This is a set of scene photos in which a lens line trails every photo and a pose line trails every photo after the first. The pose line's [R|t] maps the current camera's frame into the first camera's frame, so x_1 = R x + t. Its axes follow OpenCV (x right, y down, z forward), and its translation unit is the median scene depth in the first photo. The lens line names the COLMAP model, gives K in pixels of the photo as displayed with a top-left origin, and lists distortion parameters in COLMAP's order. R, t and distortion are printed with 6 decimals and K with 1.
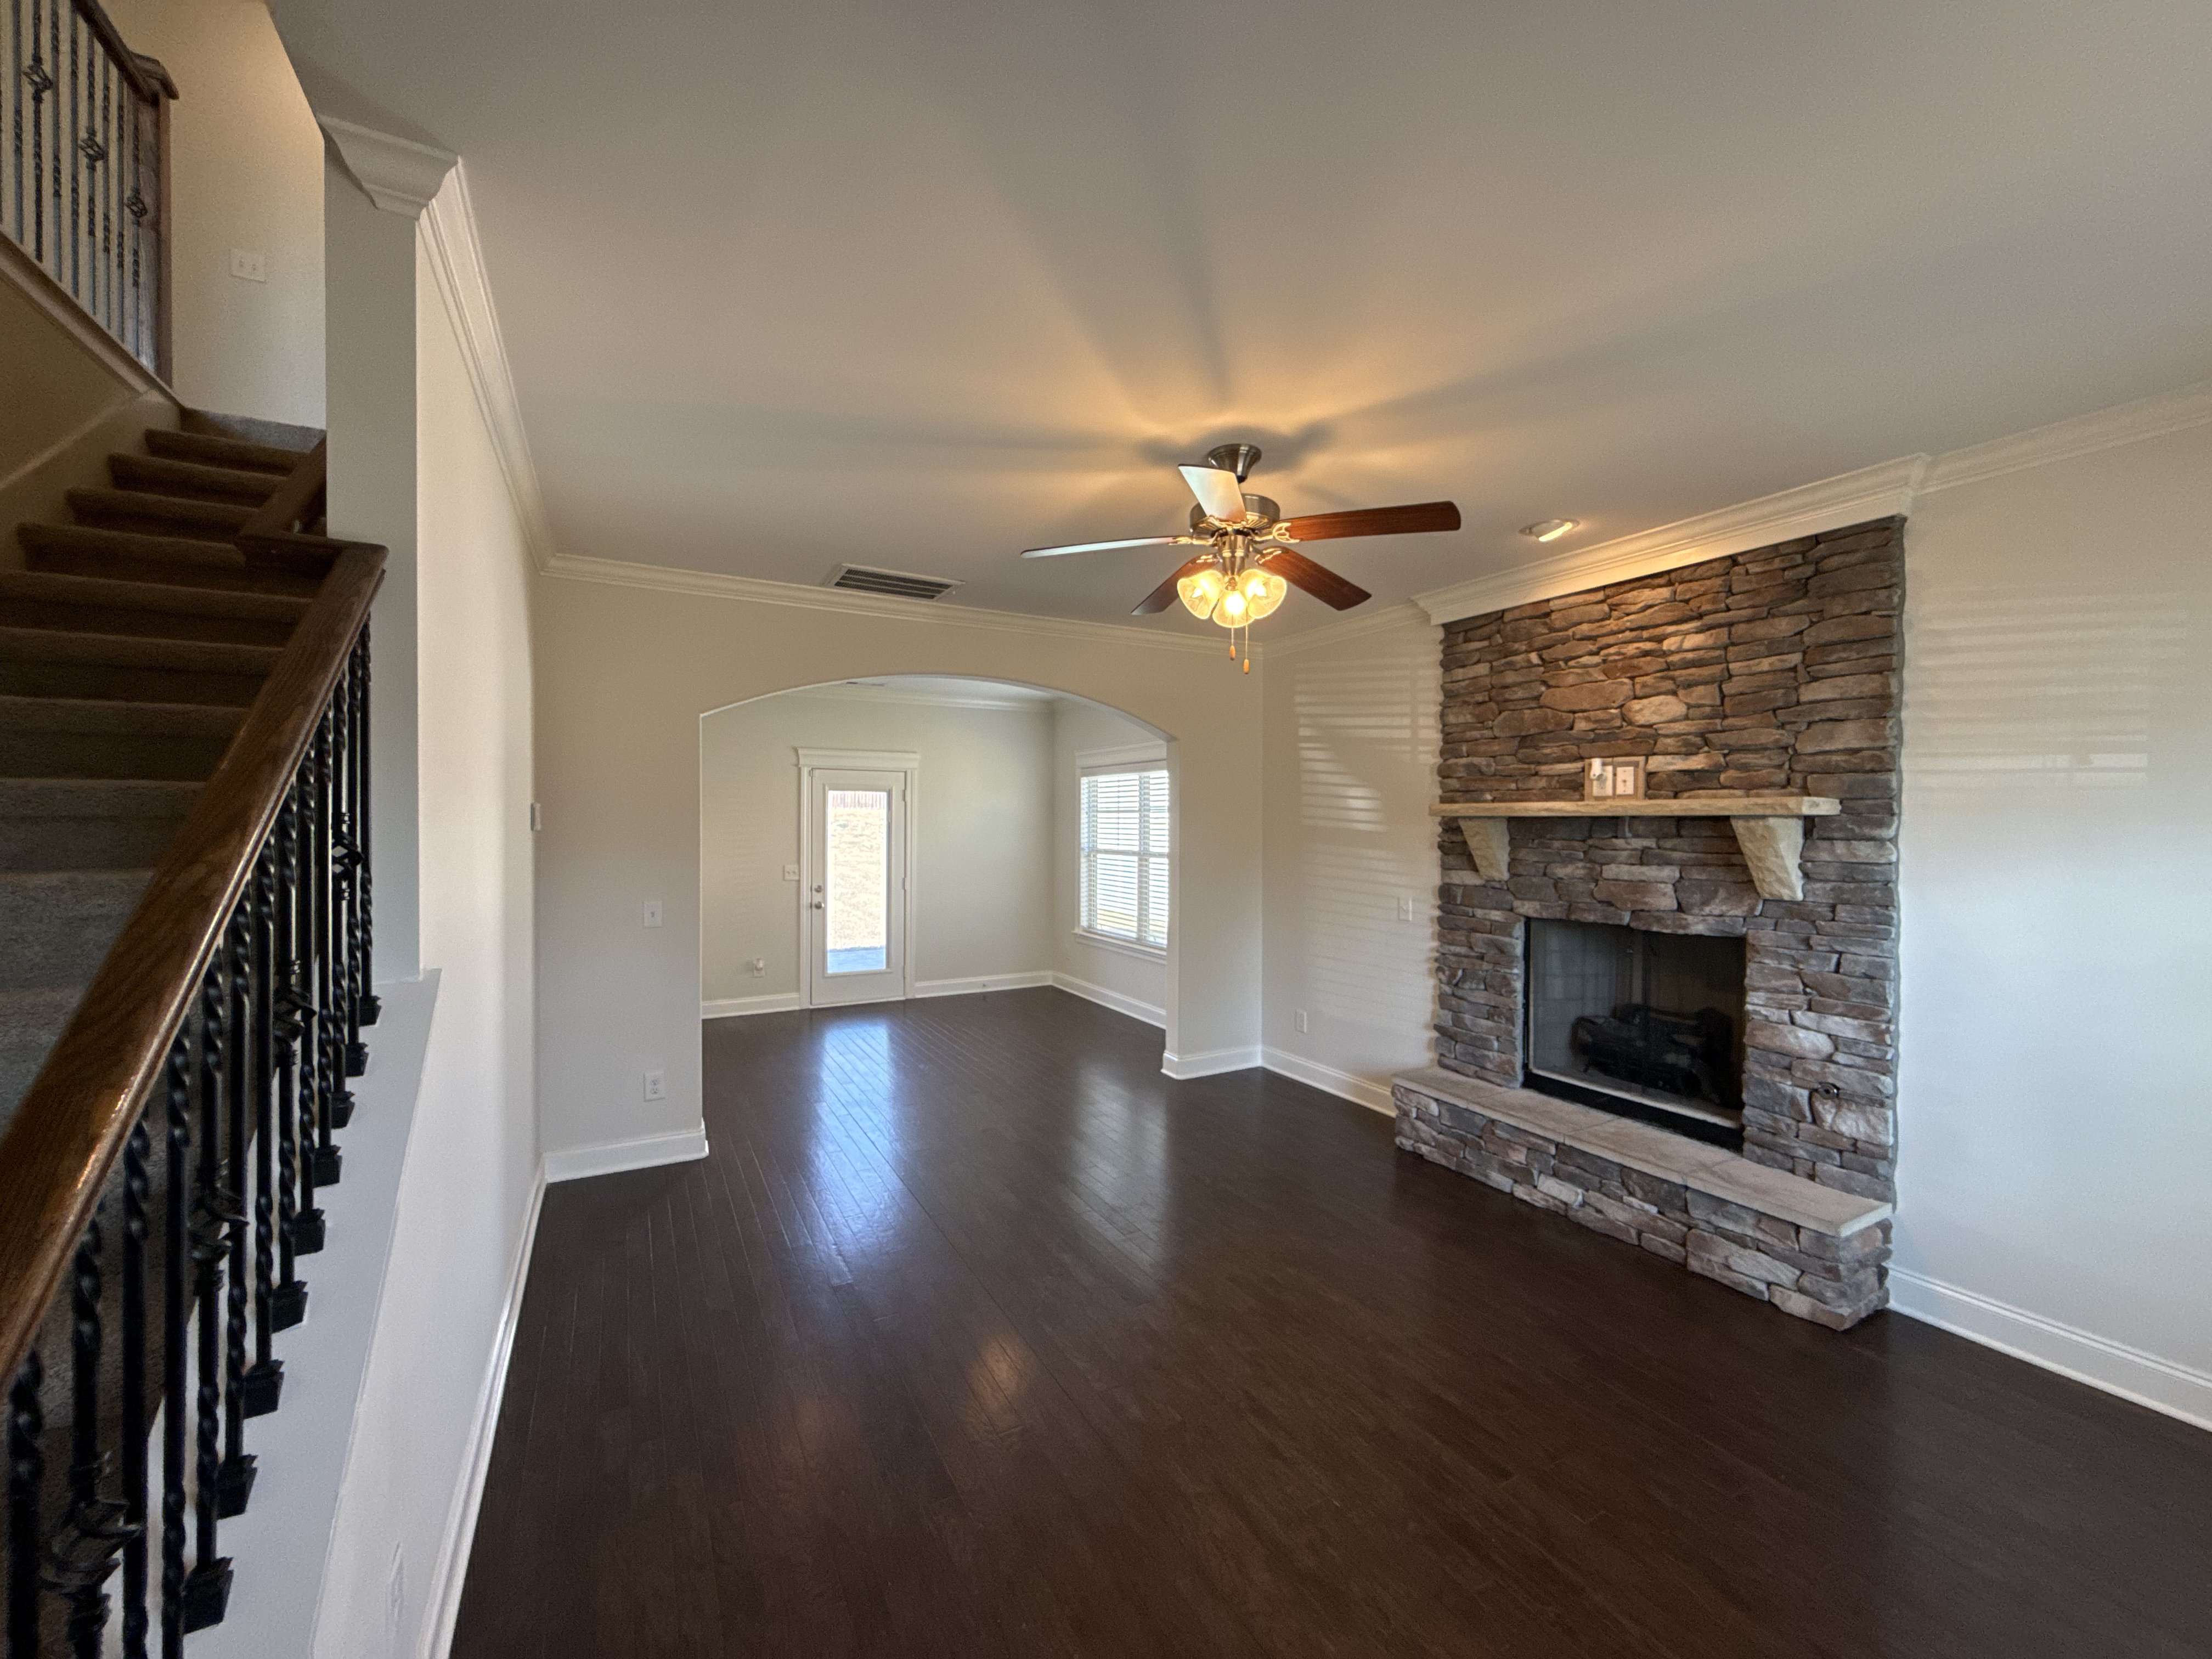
lens RADIAL K [[881.0, 0, 1106.0], [0, 881.0, 829.5], [0, 0, 1]] dist [-0.000202, 0.000032]
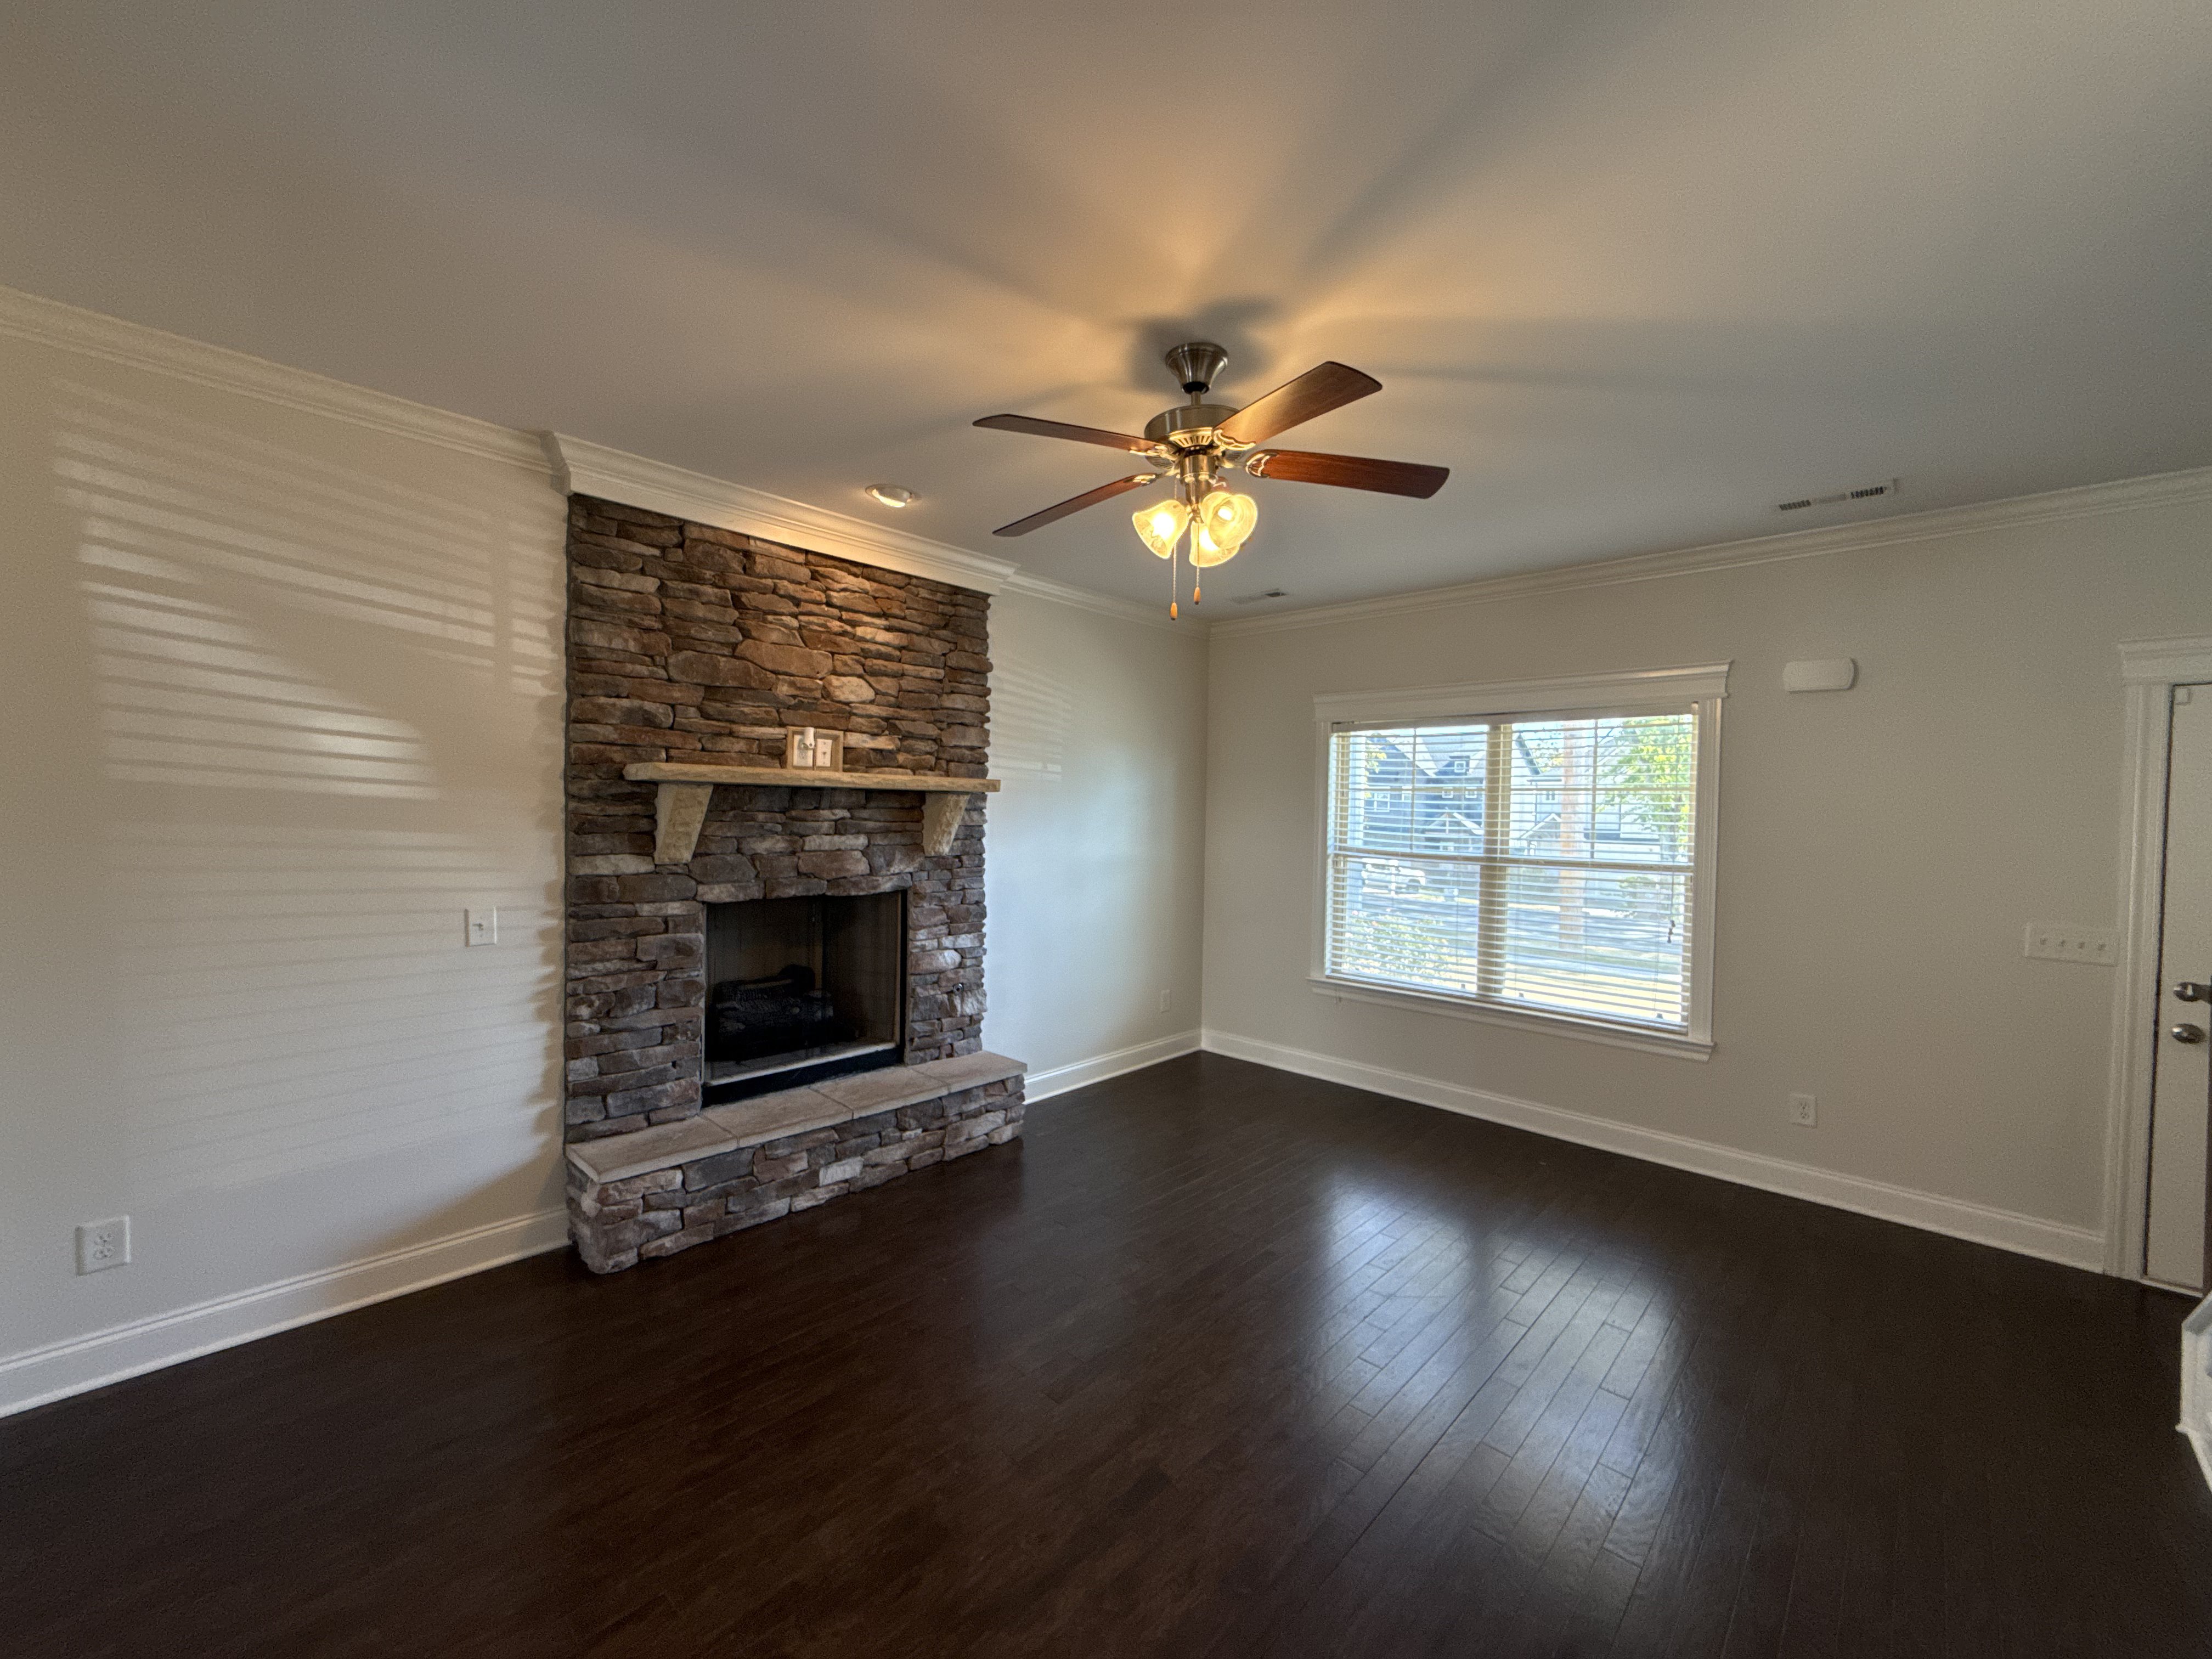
lens RADIAL K [[881.0, 0, 1106.0], [0, 881.0, 829.5], [0, 0, 1]] dist [-0.000202, 0.000032]
pose [[-0.305442, -0.029629, 0.951750, -0.488288], [-0.012006, 0.999556, 0.027264, 0.001630], [-0.952135, -0.003100, -0.305662, 1.016527]]
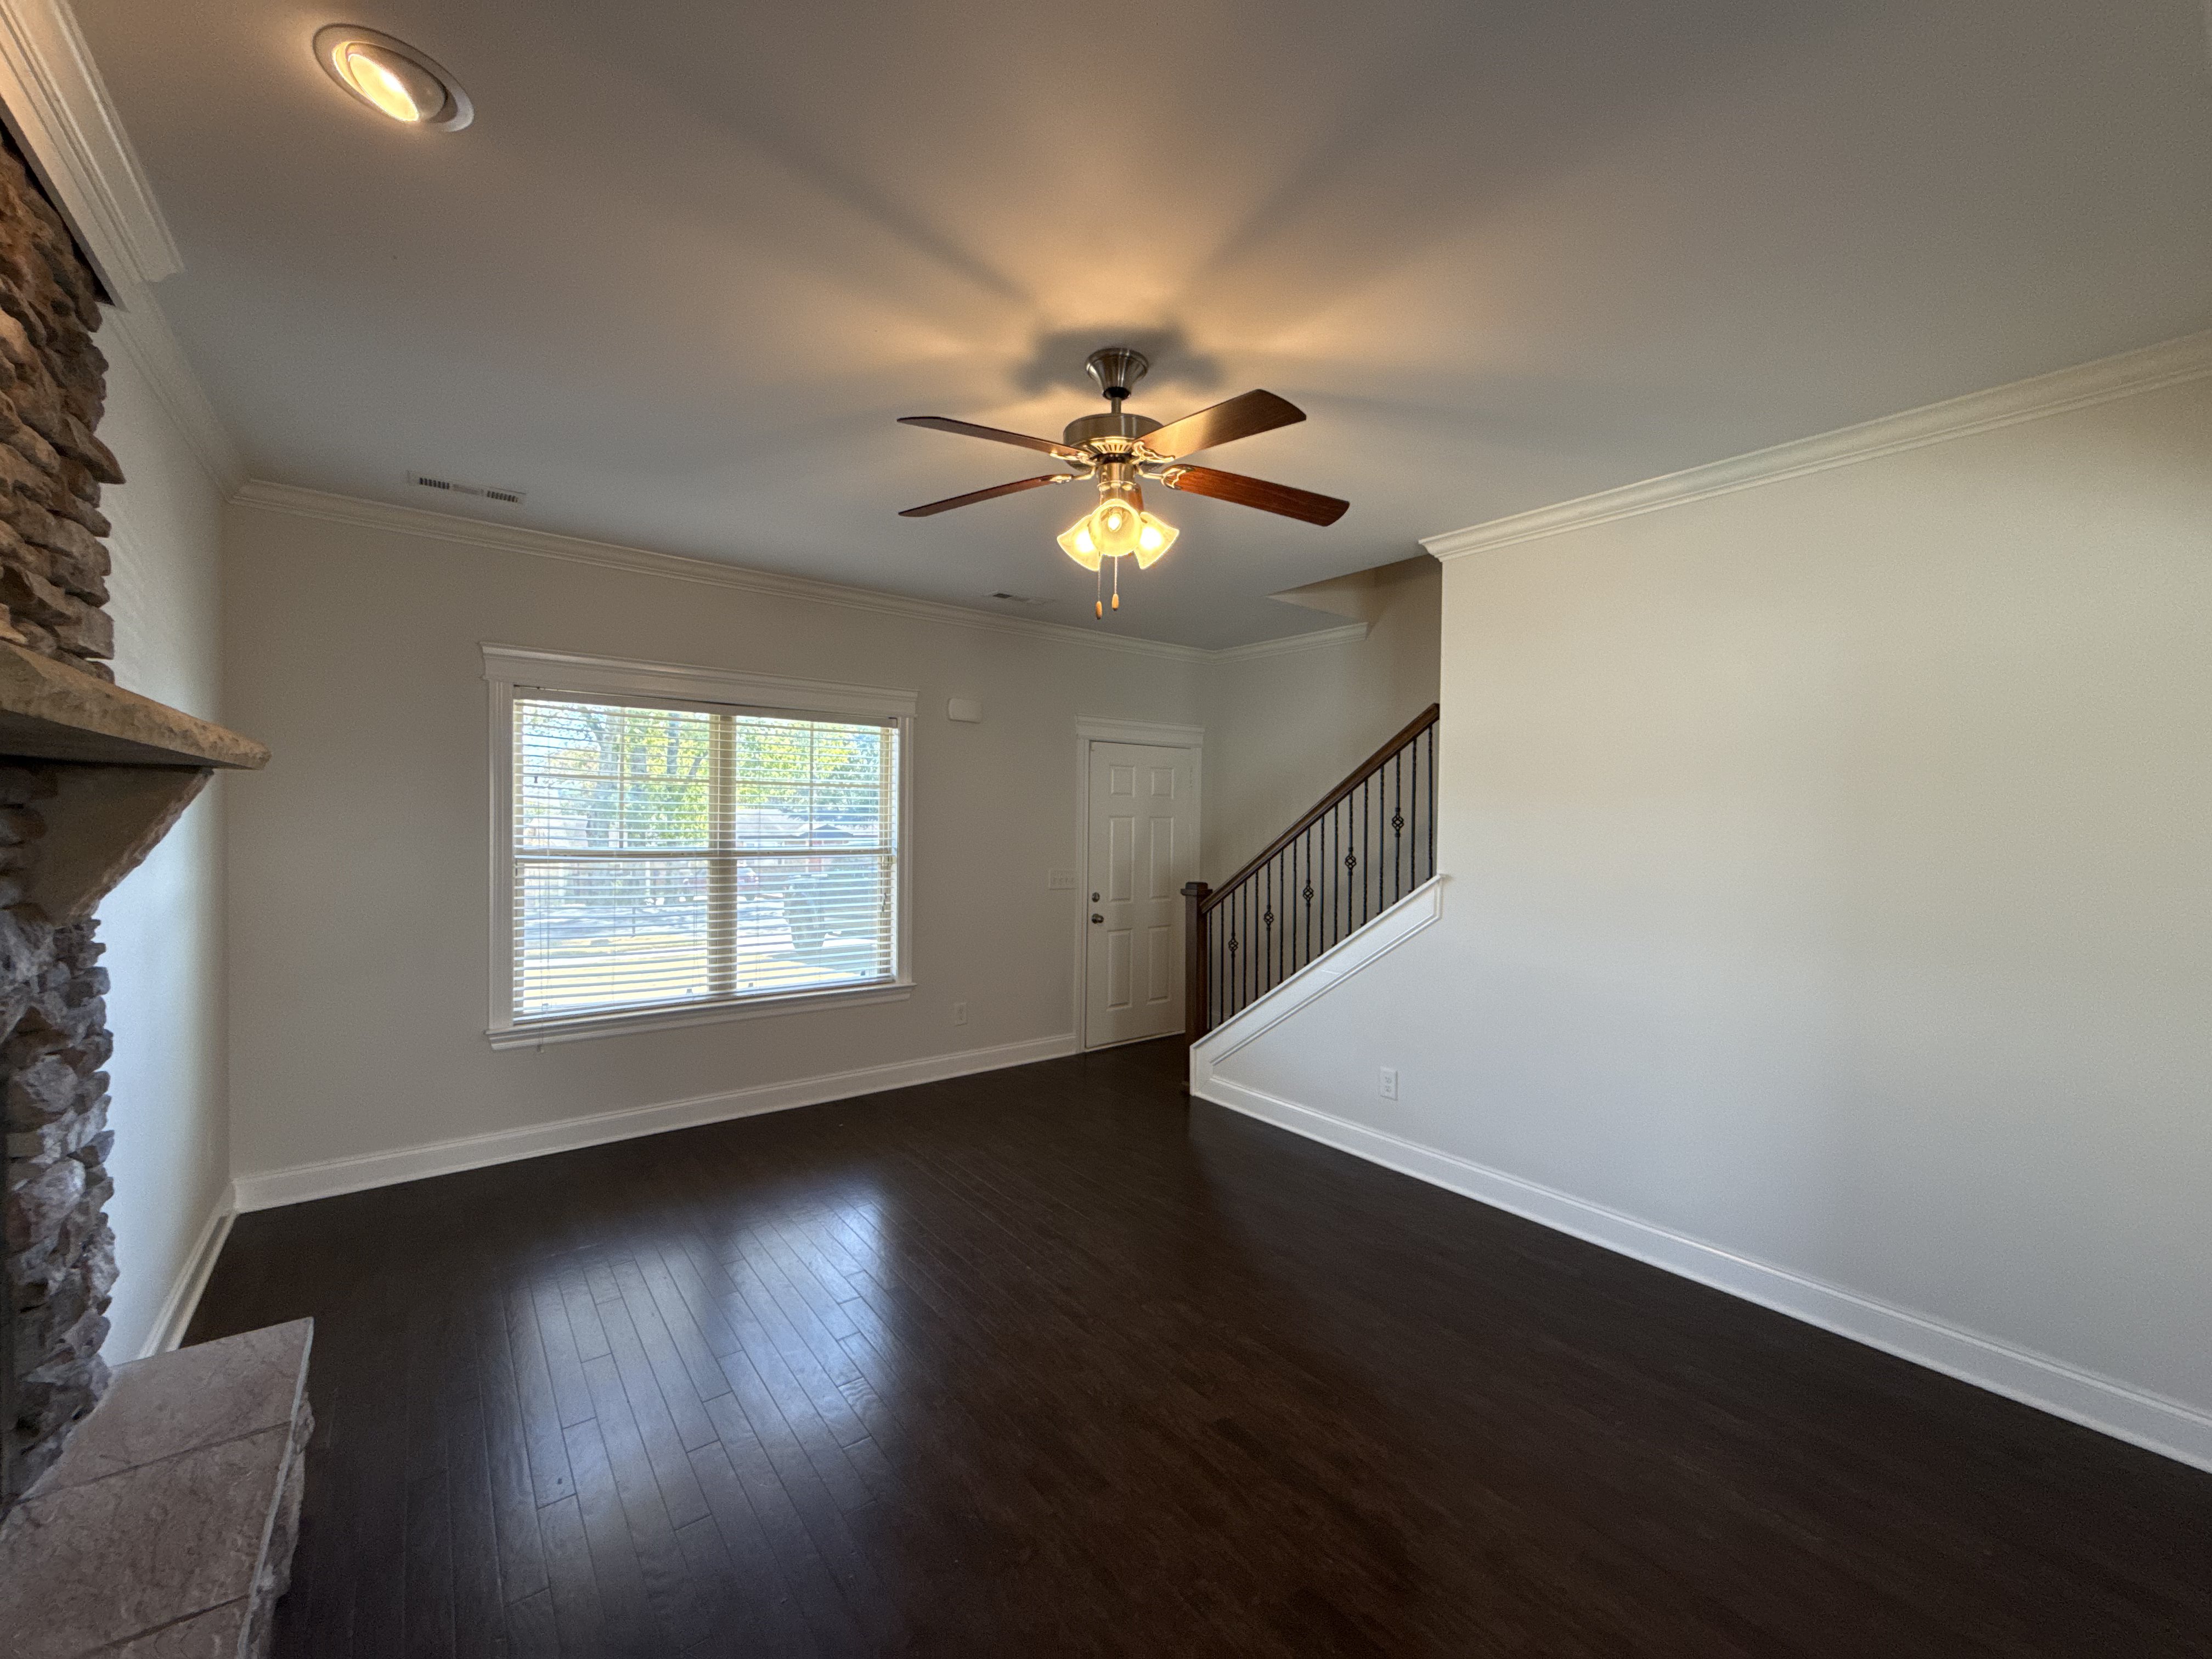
lens RADIAL K [[881.0, 0, 1106.0], [0, 881.0, 829.5], [0, 0, 1]] dist [-0.000202, 0.000032]
pose [[-0.987937, -0.014026, -0.154222, 0.212129], [-0.017929, 0.999553, 0.023944, 0.000031], [0.153817, 0.026420, -0.987746, 1.401103]]
